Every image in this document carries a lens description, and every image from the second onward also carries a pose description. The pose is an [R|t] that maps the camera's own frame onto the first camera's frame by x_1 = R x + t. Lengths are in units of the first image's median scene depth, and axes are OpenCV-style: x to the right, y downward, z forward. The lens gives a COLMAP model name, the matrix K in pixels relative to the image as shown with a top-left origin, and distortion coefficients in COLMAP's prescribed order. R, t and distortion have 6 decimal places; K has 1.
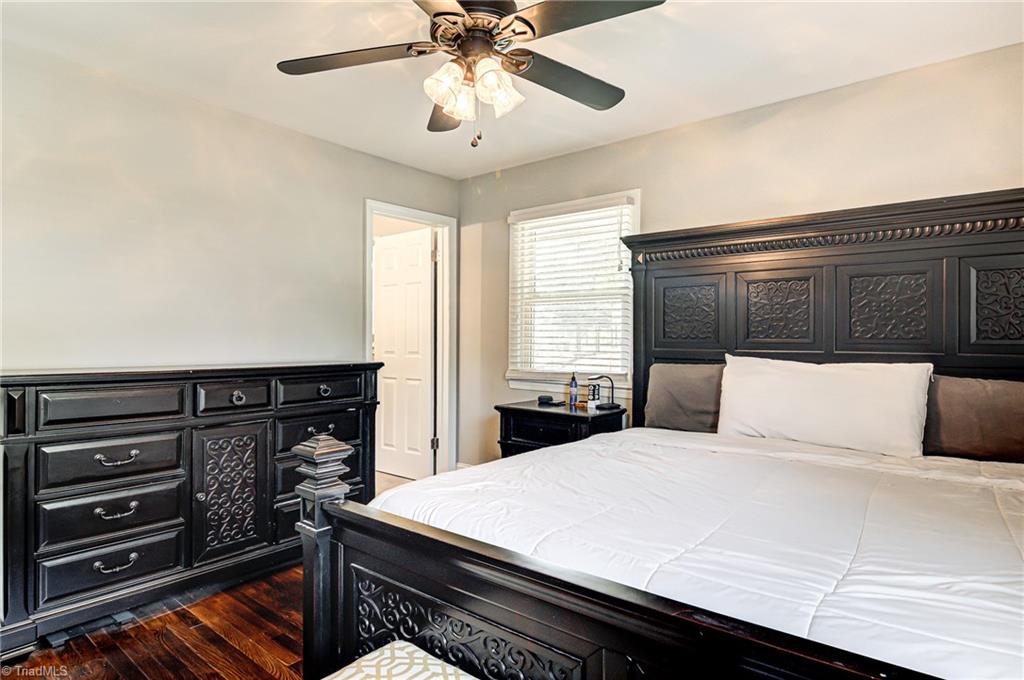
lens RADIAL K [[558.6, 0, 512.0], [0, 558.6, 340.0], [0, 0, 1]] dist [-0.001215, -0.000350]
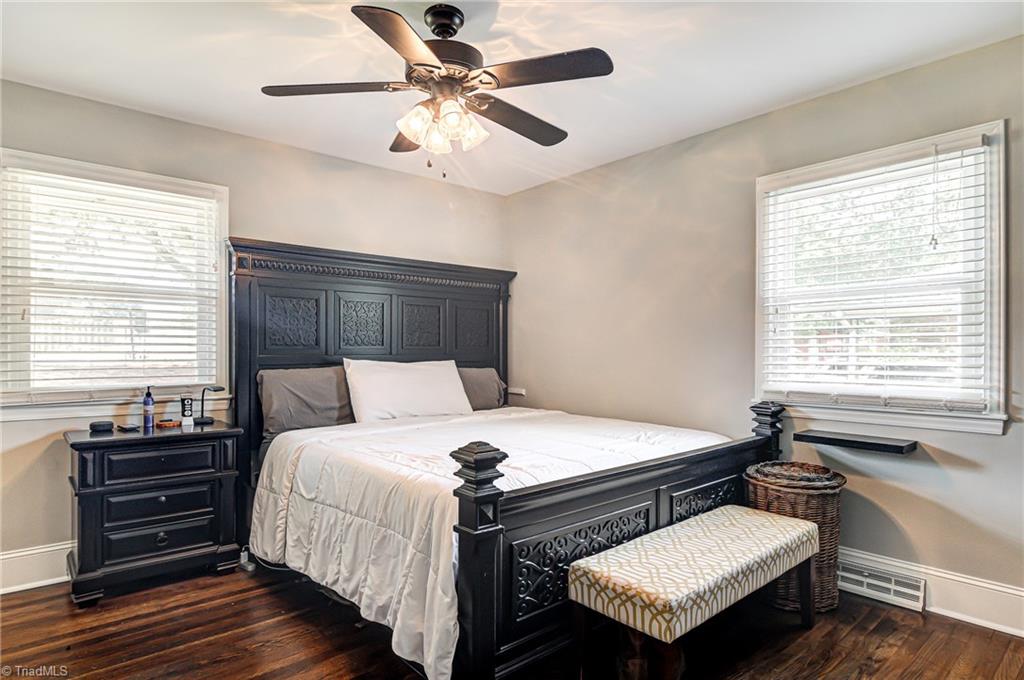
lens RADIAL K [[549.0, 0, 509.5], [0, 549.0, 359.7], [0, 0, 1]] dist [0.001800, -0.000547]
pose [[0.186166, -0.020180, 0.982311, -0.601958], [0.003069, 0.999796, 0.019957, 0.004830], [-0.982513, -0.000700, 0.186190, 0.353541]]
